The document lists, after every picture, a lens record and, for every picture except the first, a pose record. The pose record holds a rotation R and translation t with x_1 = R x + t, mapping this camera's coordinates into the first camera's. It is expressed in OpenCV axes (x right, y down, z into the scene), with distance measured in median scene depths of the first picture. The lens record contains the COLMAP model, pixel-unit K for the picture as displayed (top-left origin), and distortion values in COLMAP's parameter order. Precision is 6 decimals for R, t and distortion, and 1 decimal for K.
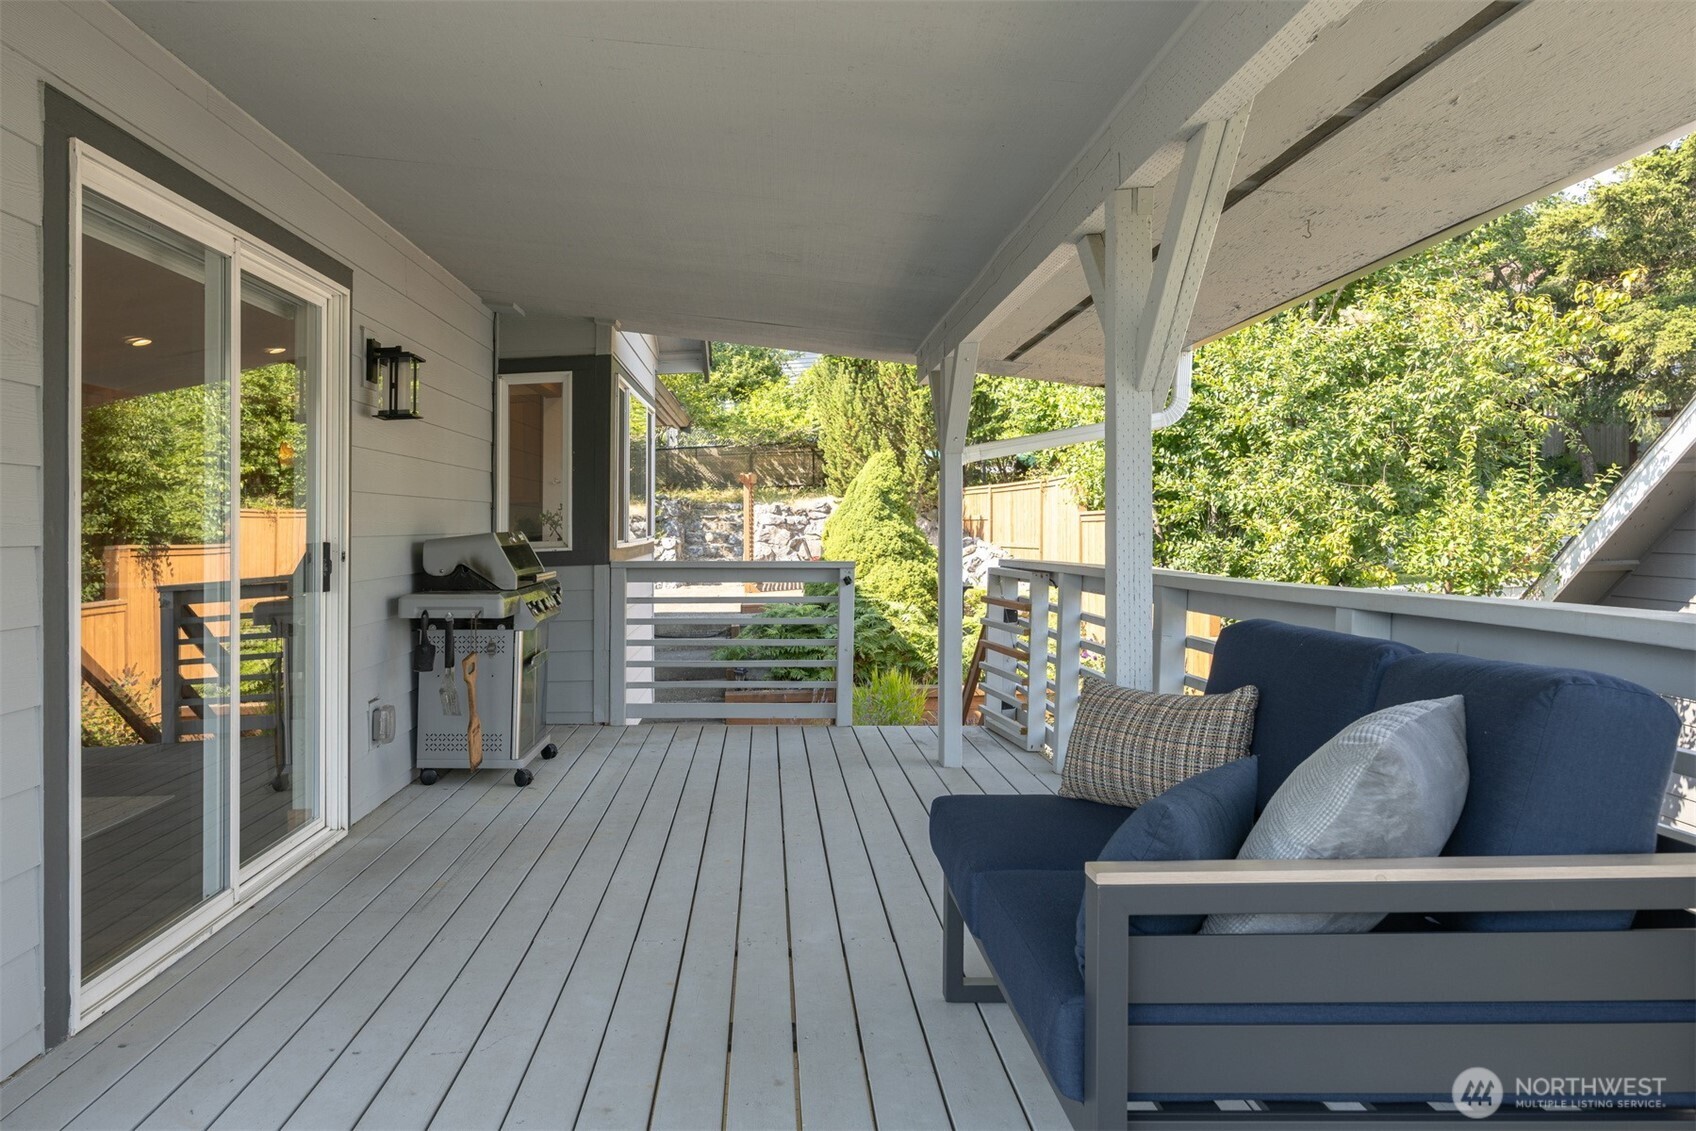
lens RADIAL K [[1311.7, 0, 848.0], [0, 1311.7, 565.5], [0, 0, 1]] dist [-0.000274, -0.000970]
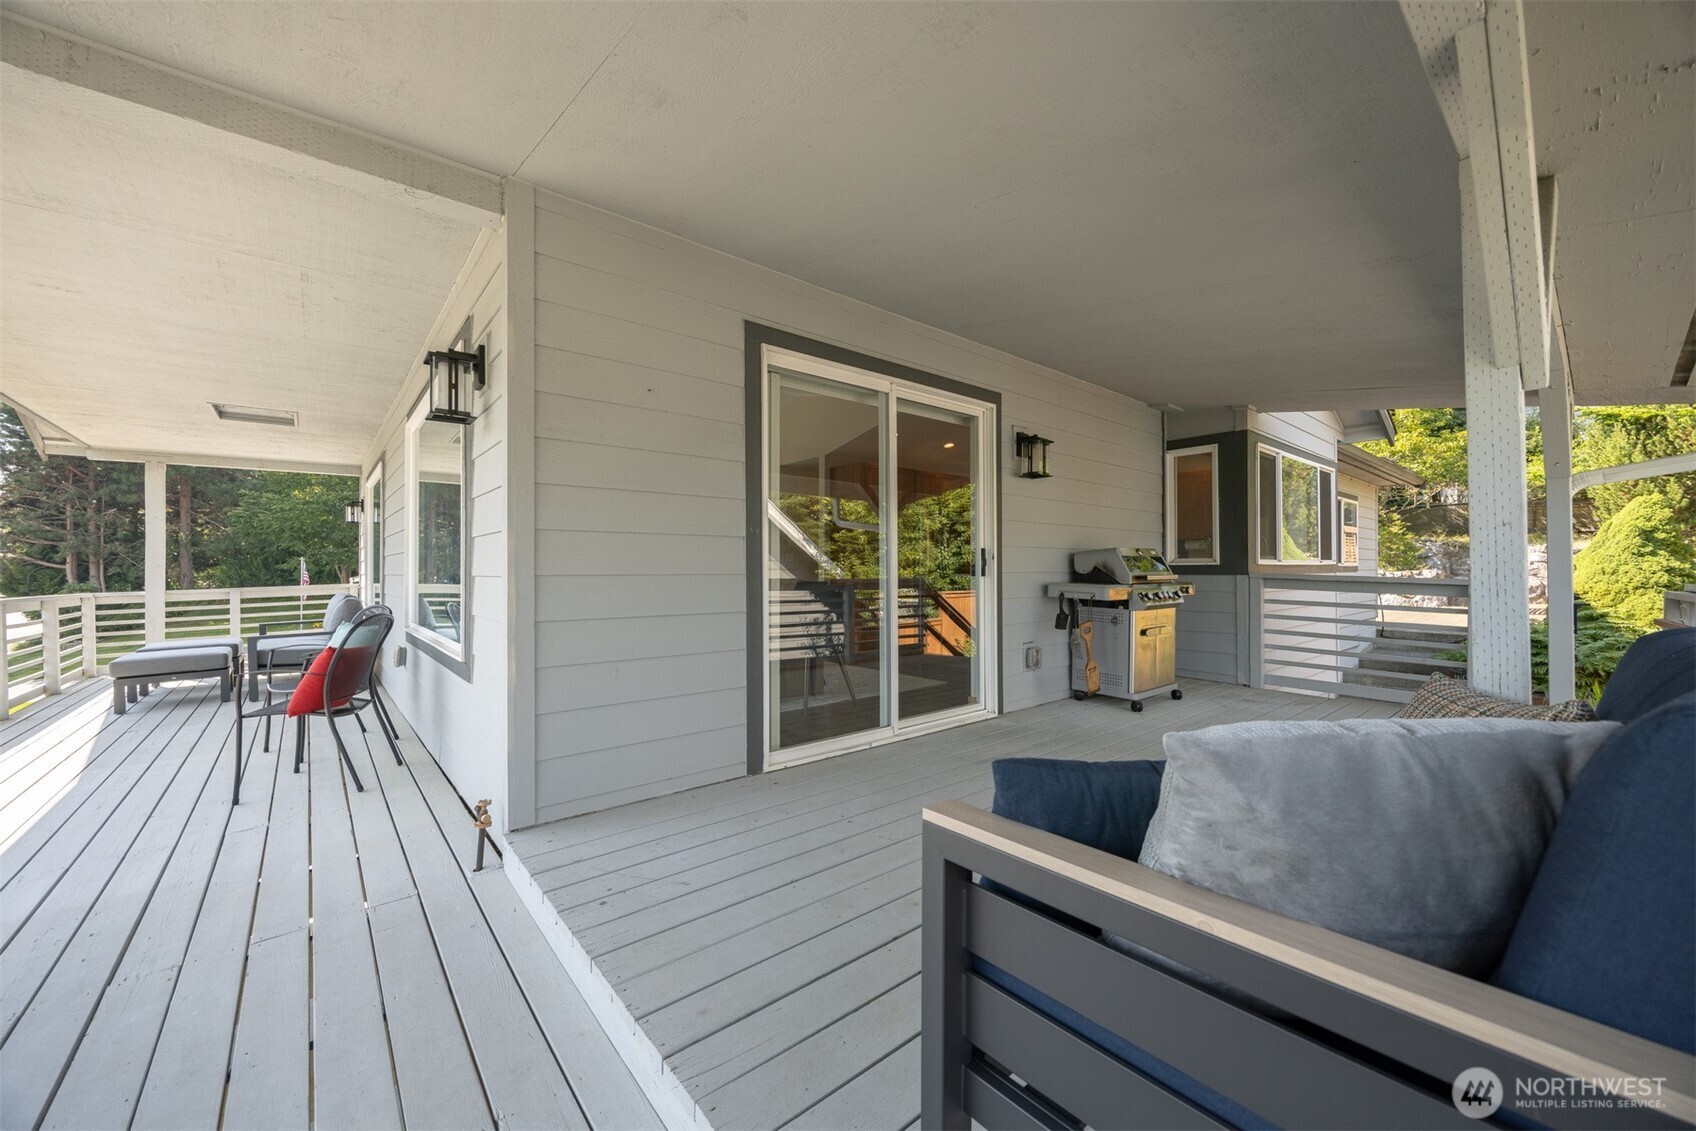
lens RADIAL K [[704.8, 0, 804.0], [0, 704.8, 563.6], [0, 0, 1]] dist [-0.002684, -0.000814]
pose [[0.612940, 0.021597, -0.789834, 0.166408], [-0.041946, 0.999106, -0.005232, 0.014294], [0.789015, 0.036337, 0.613298, 0.176027]]
